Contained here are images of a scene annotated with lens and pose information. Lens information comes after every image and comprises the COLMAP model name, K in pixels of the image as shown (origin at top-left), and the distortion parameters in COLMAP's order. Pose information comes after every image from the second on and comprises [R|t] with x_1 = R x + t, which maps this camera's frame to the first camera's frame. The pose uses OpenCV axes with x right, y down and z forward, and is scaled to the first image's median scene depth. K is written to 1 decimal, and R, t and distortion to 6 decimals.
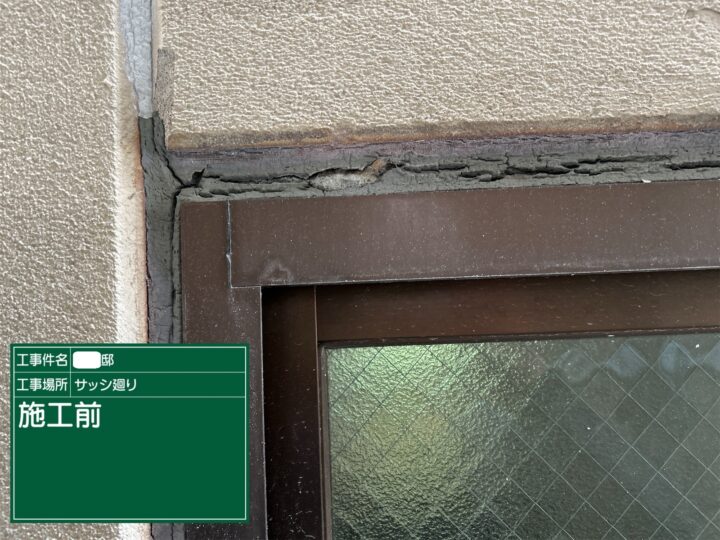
lens RADIAL K [[557.9, 0, 360.0], [0, 557.9, 270.0], [0, 0, 1]] dist [0.019821, -0.045669]
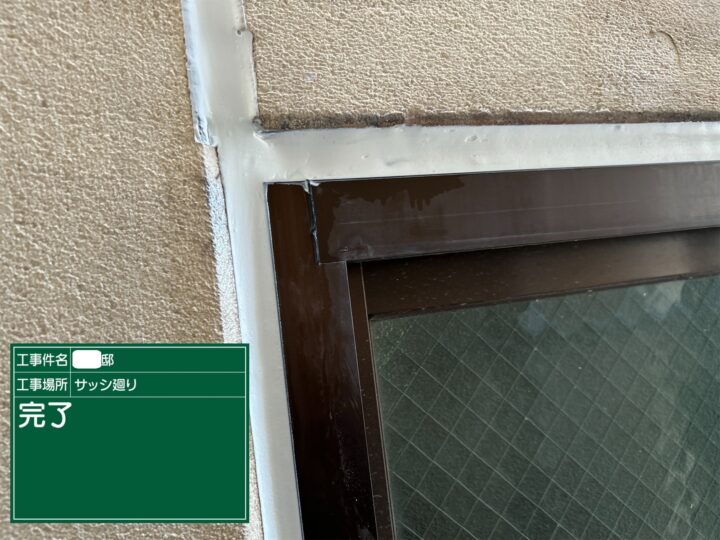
lens RADIAL K [[557.7, 0, 360.0], [0, 557.7, 270.0], [0, 0, 1]] dist [-0.002544, -0.010751]
pose [[0.948372, -0.055309, 0.312299, -0.484544], [0.056859, 0.998374, 0.004146, 0.043415], [-0.312021, 0.013825, 0.949975, -0.010837]]
